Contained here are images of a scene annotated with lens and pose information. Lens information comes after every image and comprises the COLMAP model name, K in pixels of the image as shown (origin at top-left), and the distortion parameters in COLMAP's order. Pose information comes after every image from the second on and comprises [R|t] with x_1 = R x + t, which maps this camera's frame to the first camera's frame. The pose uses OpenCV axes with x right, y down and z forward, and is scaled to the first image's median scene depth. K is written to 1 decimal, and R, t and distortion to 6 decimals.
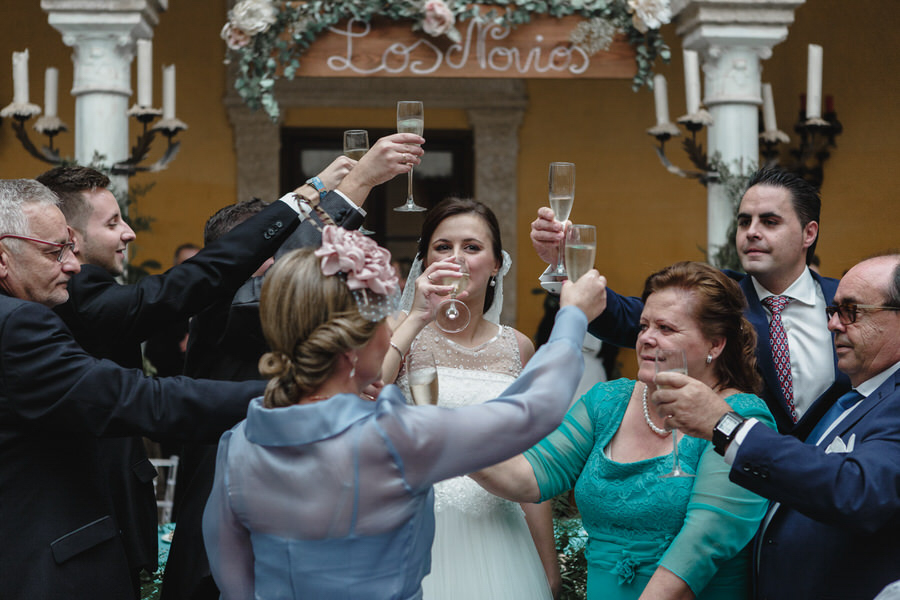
lens RADIAL K [[1511.8, 0, 450.0], [0, 1511.8, 300.0], [0, 0, 1]] dist [-0.040060, -0.108144]
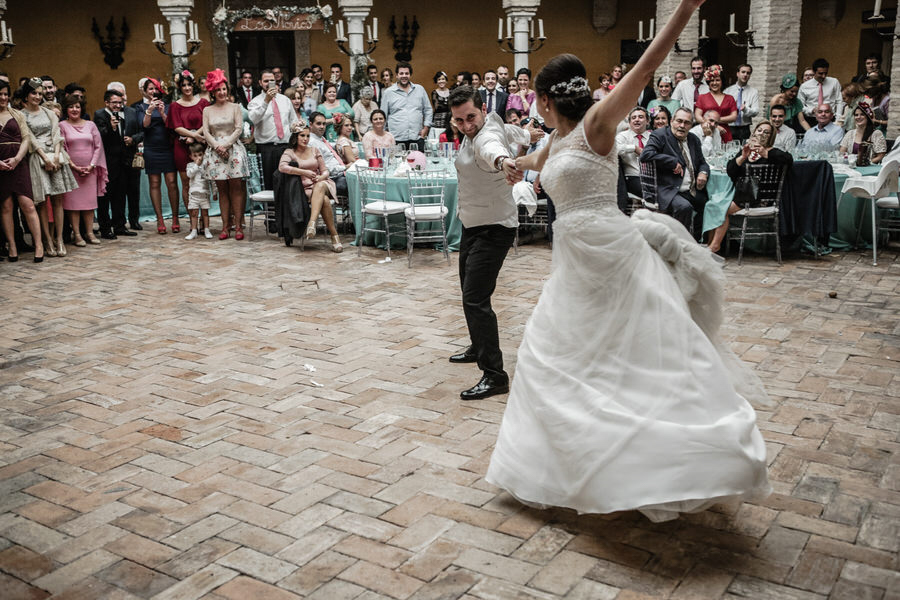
lens RADIAL K [[916.4, 0, 445.3], [0, 916.4, 298.0], [0, 0, 1]] dist [-0.082028, 0.150873]
pose [[0.992359, -0.042969, 0.115660, 0.131575], [0.014908, 0.972288, 0.233311, -0.021023], [-0.122480, -0.229804, 0.965499, -1.393706]]
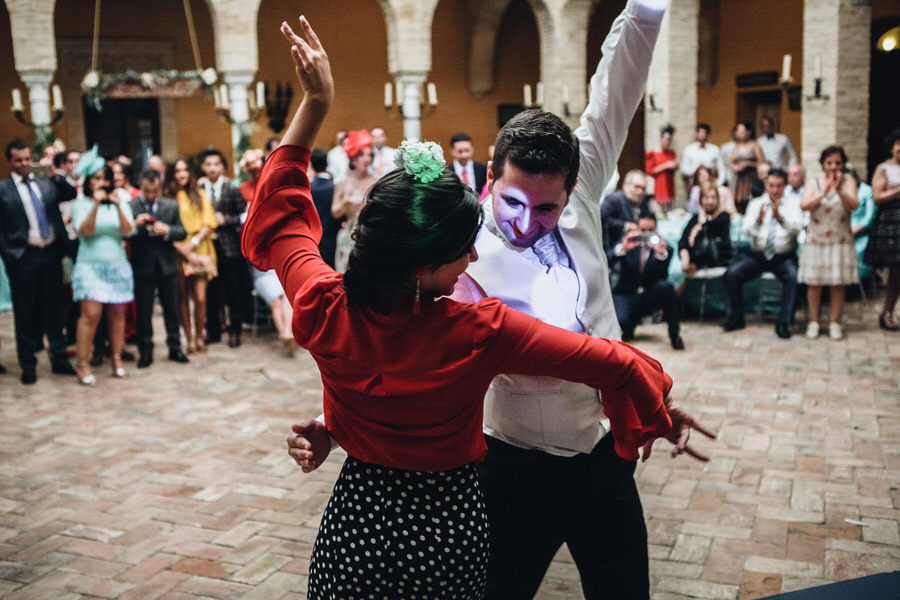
lens RADIAL K [[944.0, 0, 442.8], [0, 944.0, 299.0], [0, 0, 1]] dist [-0.069825, 0.144553]
pose [[0.952643, -0.075748, 0.294506, -0.032041], [0.028190, 0.986307, 0.162493, -0.020659], [-0.302782, -0.146495, 0.941734, -1.290602]]
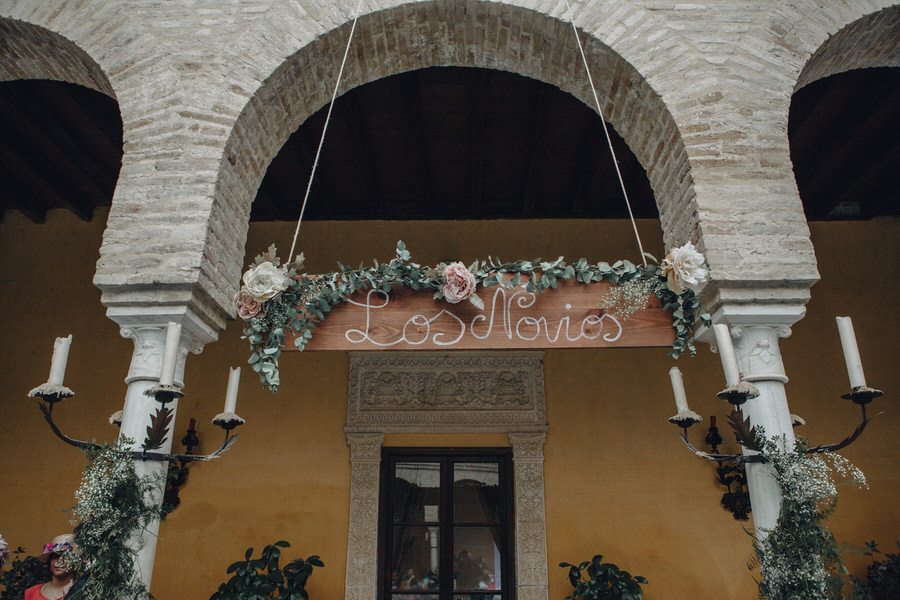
lens RADIAL K [[632.3, 0, 450.0], [0, 632.3, 300.0], [0, 0, 1]] dist [-0.086315, 0.005625]
pose [[0.995900, -0.035748, -0.083100, 0.018376], [0.002286, 0.928260, -0.371925, -0.030109], [0.090434, 0.370210, 0.924536, 0.625548]]
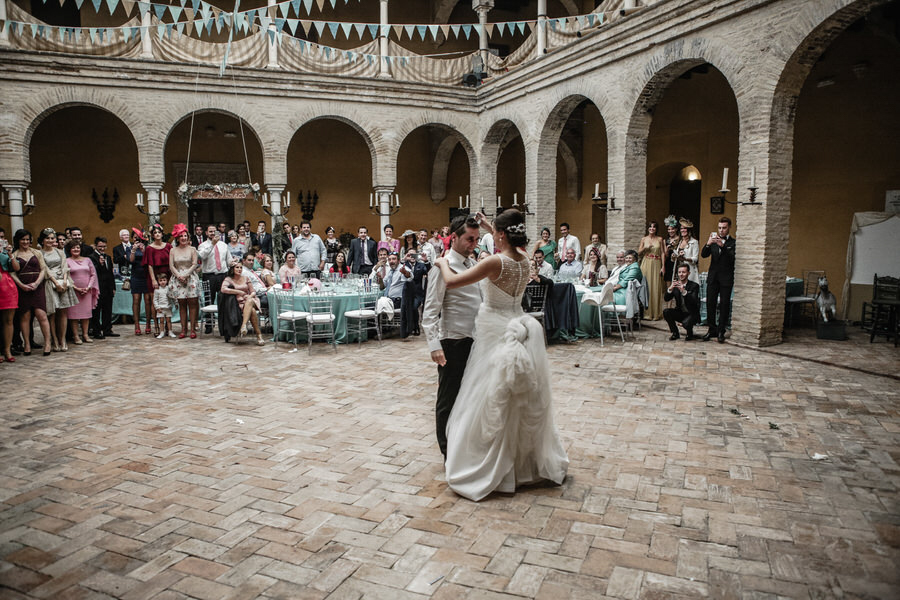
lens RADIAL K [[616.6, 0, 446.2], [0, 616.6, 301.3], [0, 0, 1]] dist [-0.106015, 0.074599]
pose [[0.956774, -0.035957, 0.288602, 0.139248], [0.002914, 0.993463, 0.114113, -0.023066], [-0.290819, -0.108340, 0.950624, -1.443824]]
